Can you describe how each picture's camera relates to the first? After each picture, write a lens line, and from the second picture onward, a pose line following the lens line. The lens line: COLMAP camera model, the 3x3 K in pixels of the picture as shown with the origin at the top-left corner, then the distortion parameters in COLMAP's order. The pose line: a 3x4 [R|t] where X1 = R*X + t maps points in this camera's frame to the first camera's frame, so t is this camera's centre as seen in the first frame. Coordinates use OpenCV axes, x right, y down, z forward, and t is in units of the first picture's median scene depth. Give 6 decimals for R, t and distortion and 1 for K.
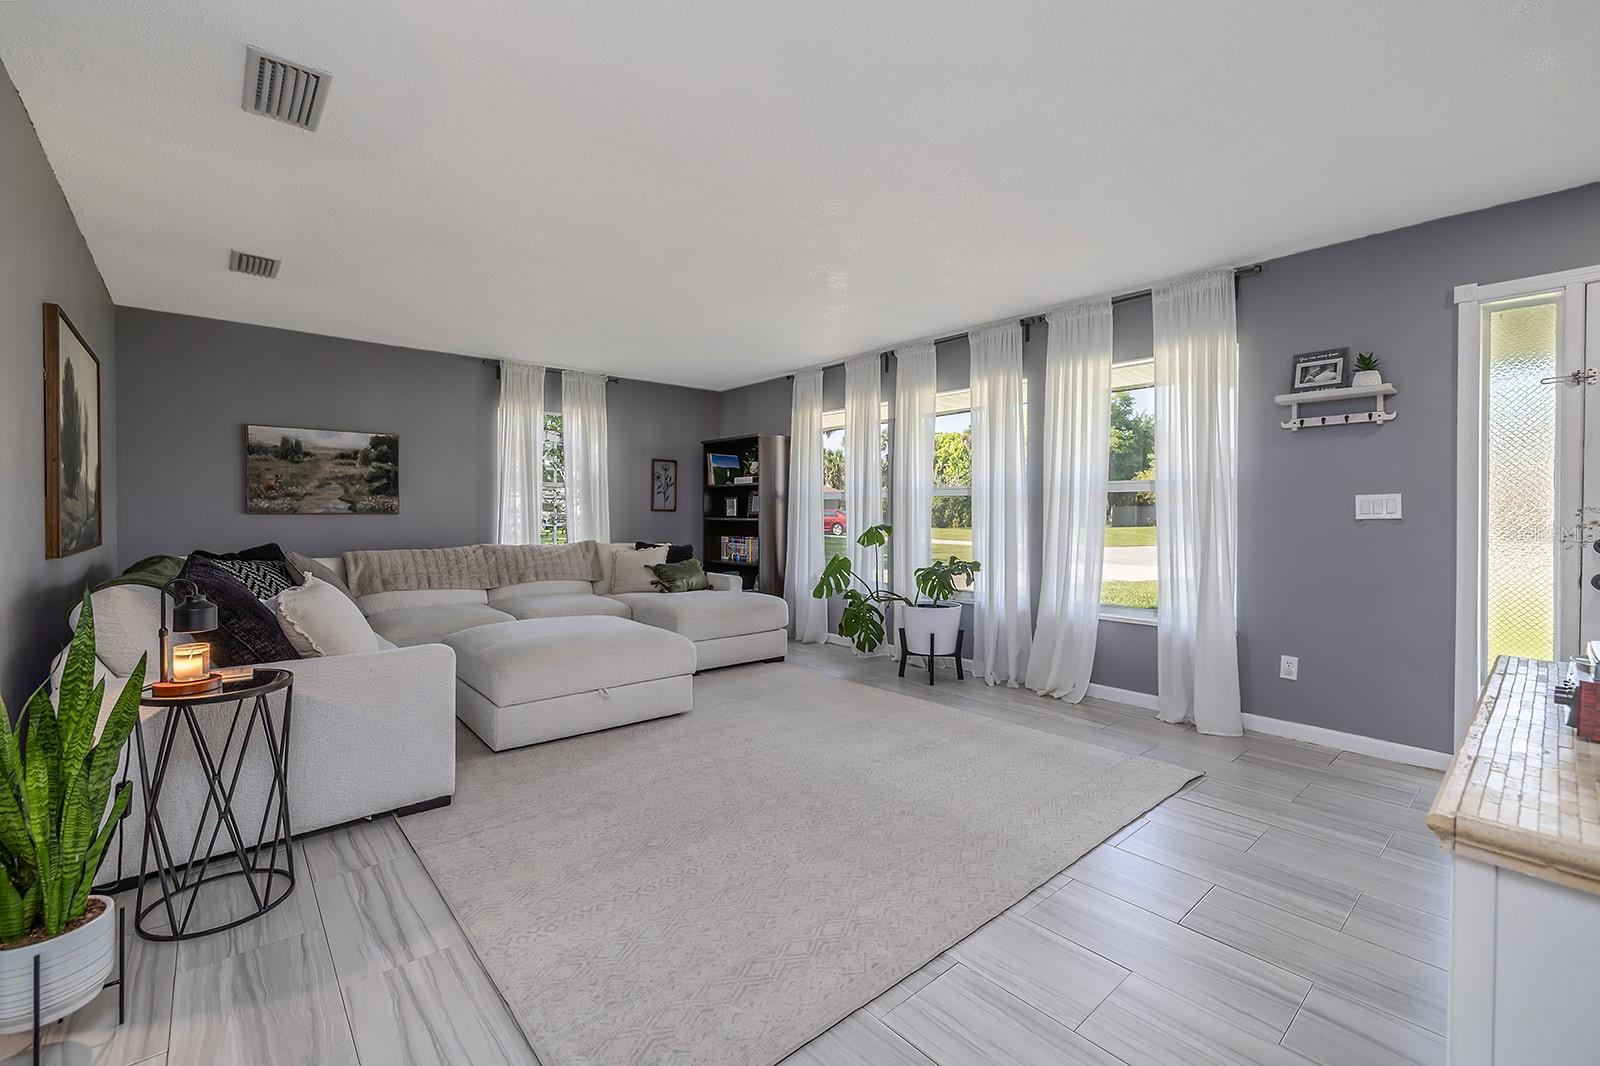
lens RADIAL K [[674.5, 0, 800.7], [0, 674.5, 518.8], [0, 0, 1]] dist [0.001622, 0.000051]
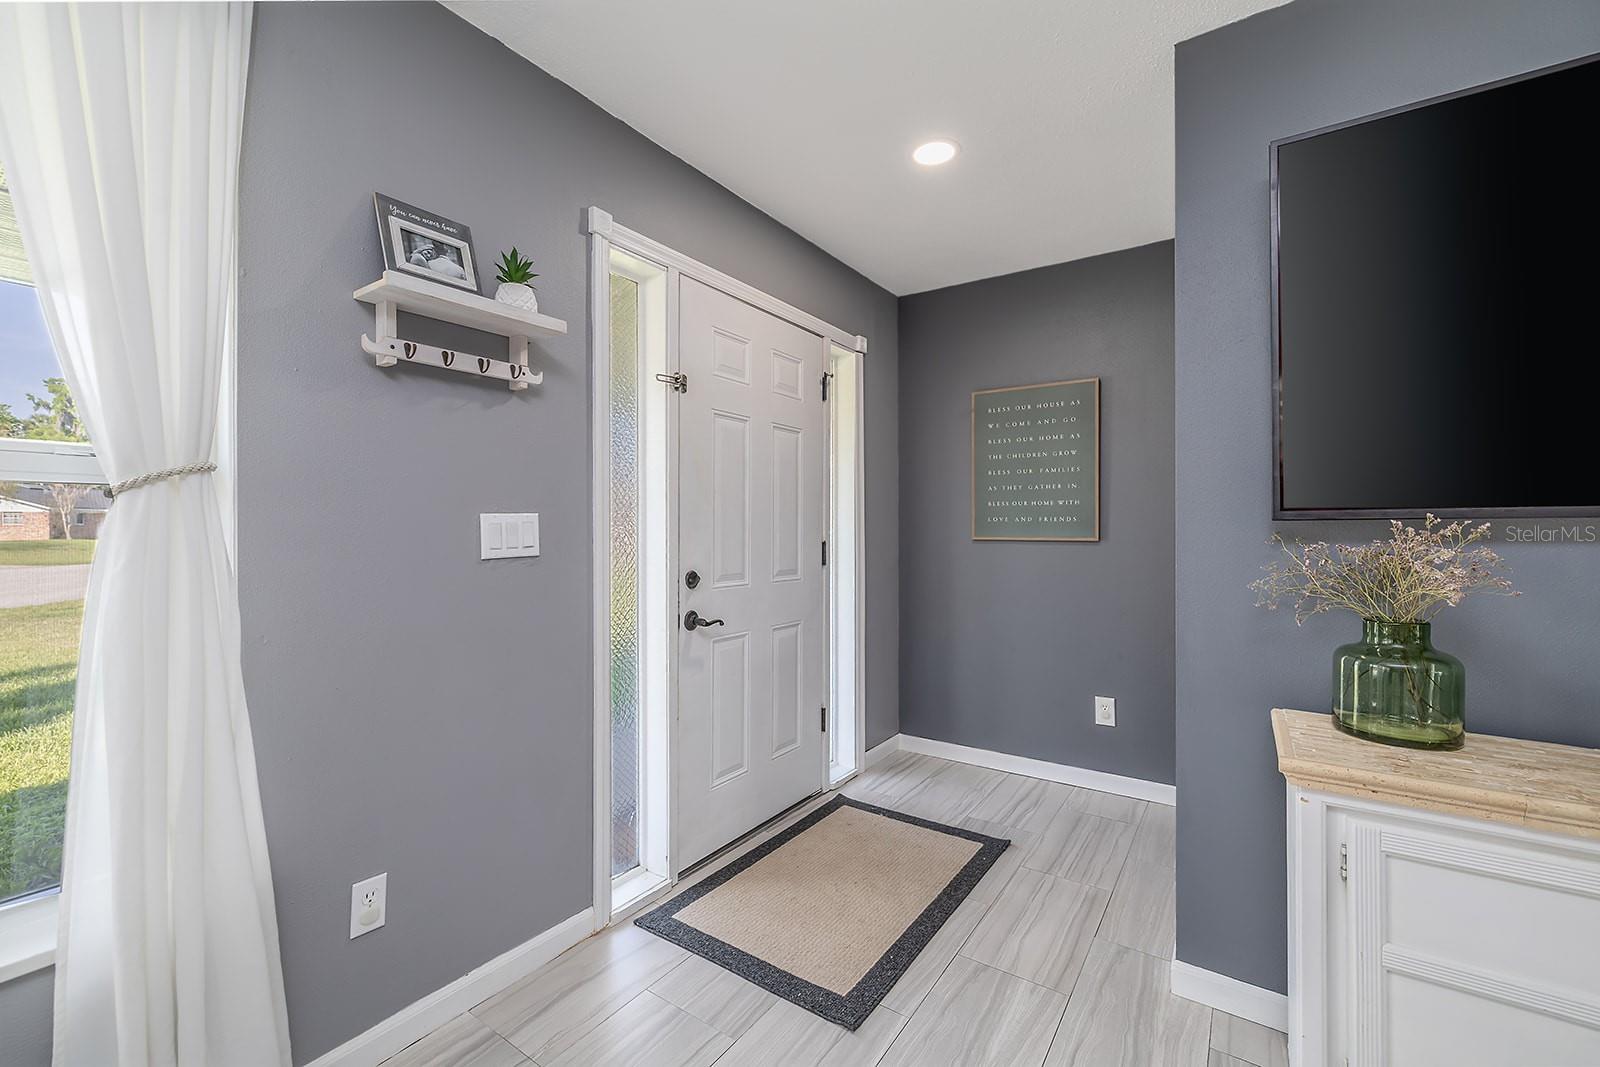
lens RADIAL K [[674.5, 0, 797.8], [0, 674.5, 527.2], [0, 0, 1]] dist [0.001622, 0.000051]
pose [[-0.246477, -0.005000, 0.969136, 0.245066], [0.008760, 0.999934, 0.007387, -0.025845], [-0.969109, 0.010310, -0.246417, 0.876963]]
